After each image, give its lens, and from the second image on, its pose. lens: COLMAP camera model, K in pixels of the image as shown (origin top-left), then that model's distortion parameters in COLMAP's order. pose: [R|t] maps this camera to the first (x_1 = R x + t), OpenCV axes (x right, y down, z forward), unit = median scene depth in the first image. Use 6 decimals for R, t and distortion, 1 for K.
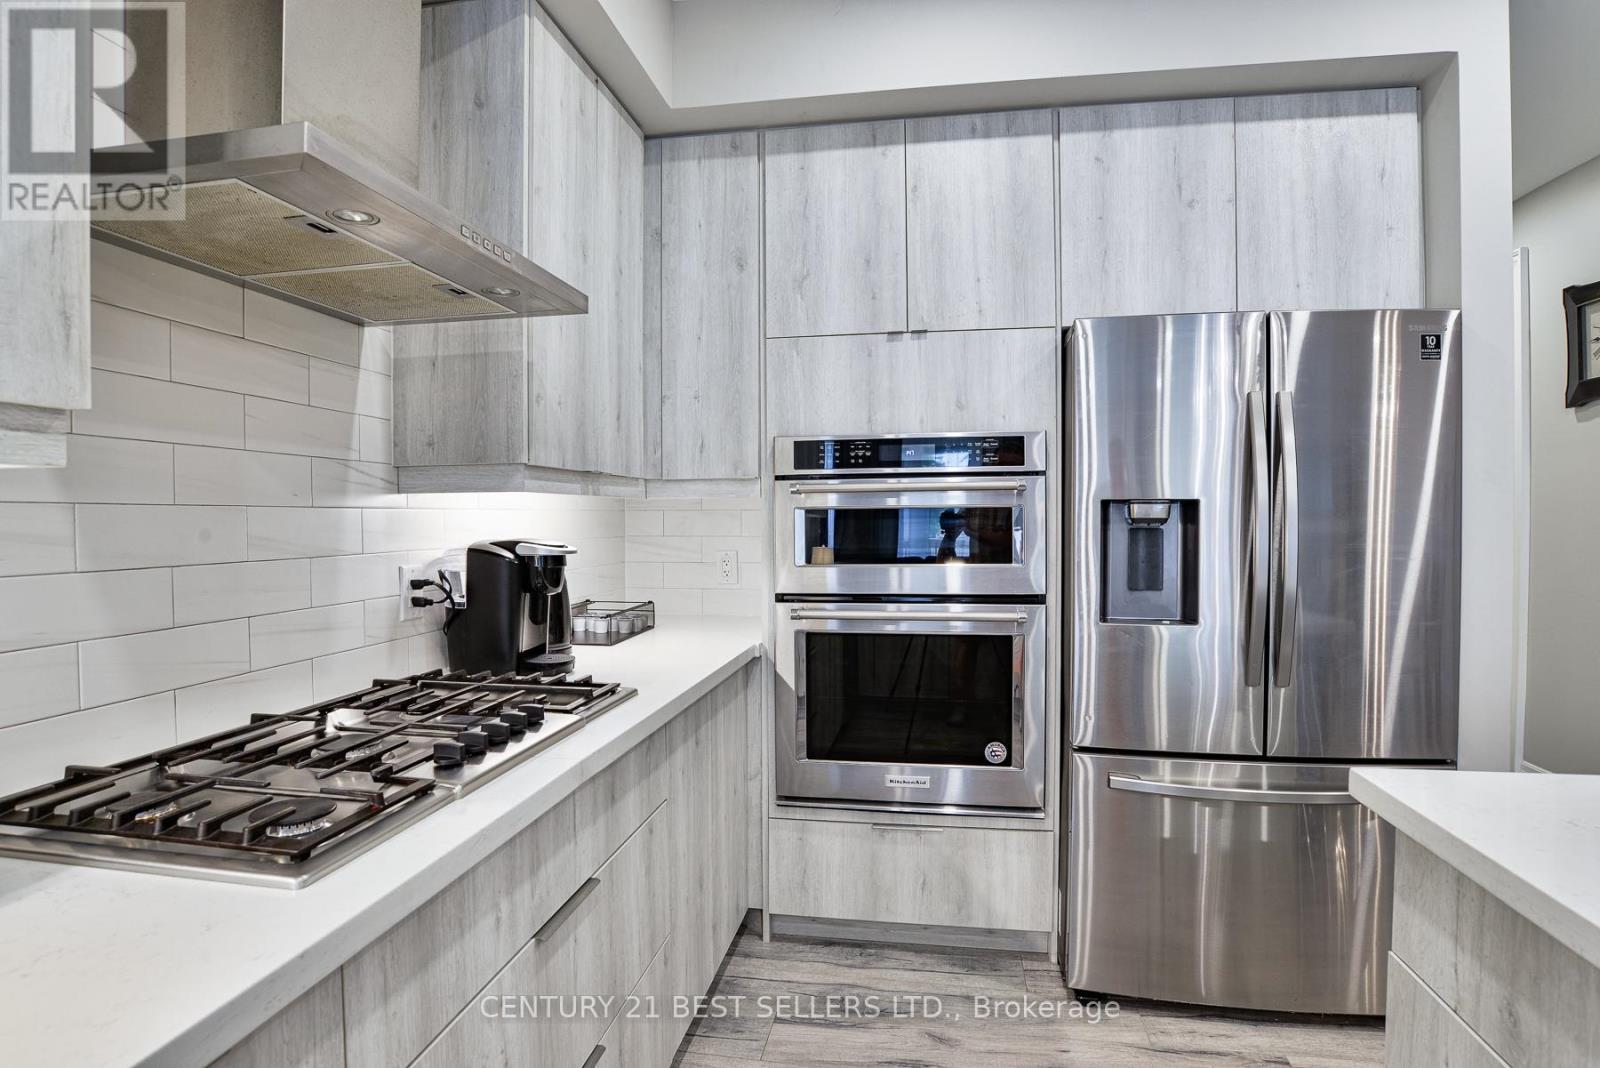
lens RADIAL K [[848.8, 0, 802.2], [0, 848.8, 531.3], [0, 0, 1]] dist [-0.079456, 0.033941]
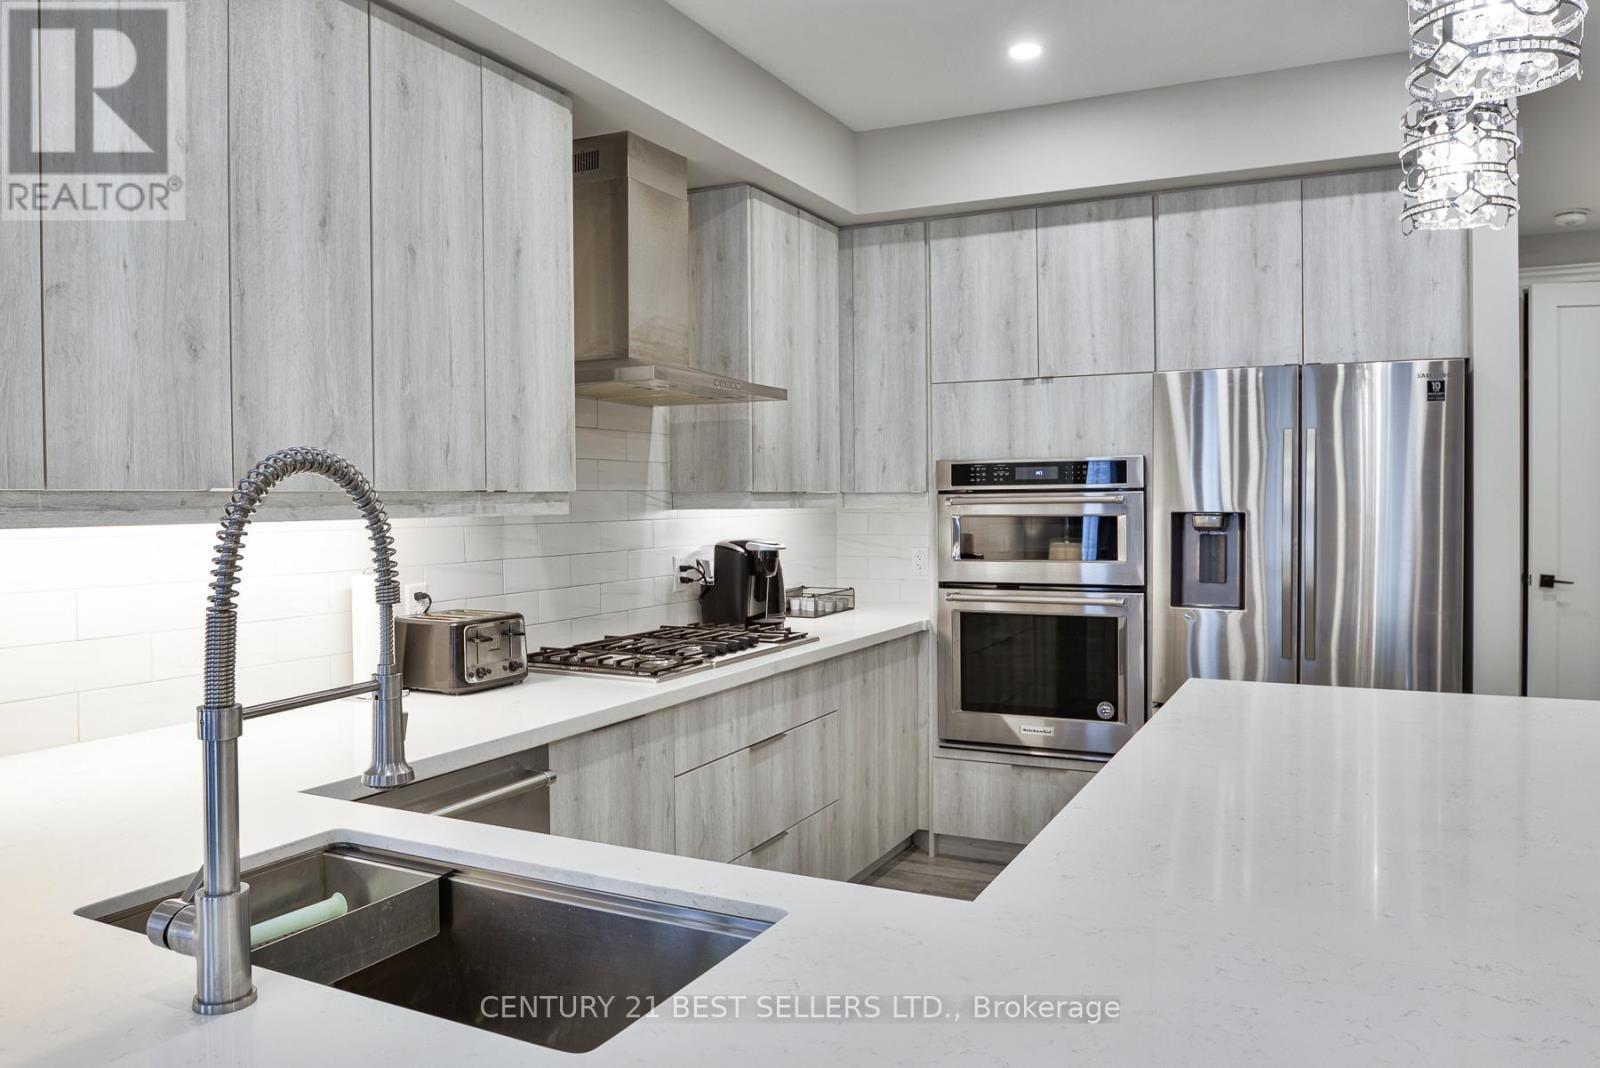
lens RADIAL K [[1167.8, 0, 797.0], [0, 1167.8, 529.6], [0, 0, 1]] dist [-0.001557, -0.000223]
pose [[0.956864, 0.005568, -0.290483, 0.300849], [-0.002422, 0.999934, 0.011188, -0.027009], [0.290526, -0.010002, 0.956815, -0.825598]]
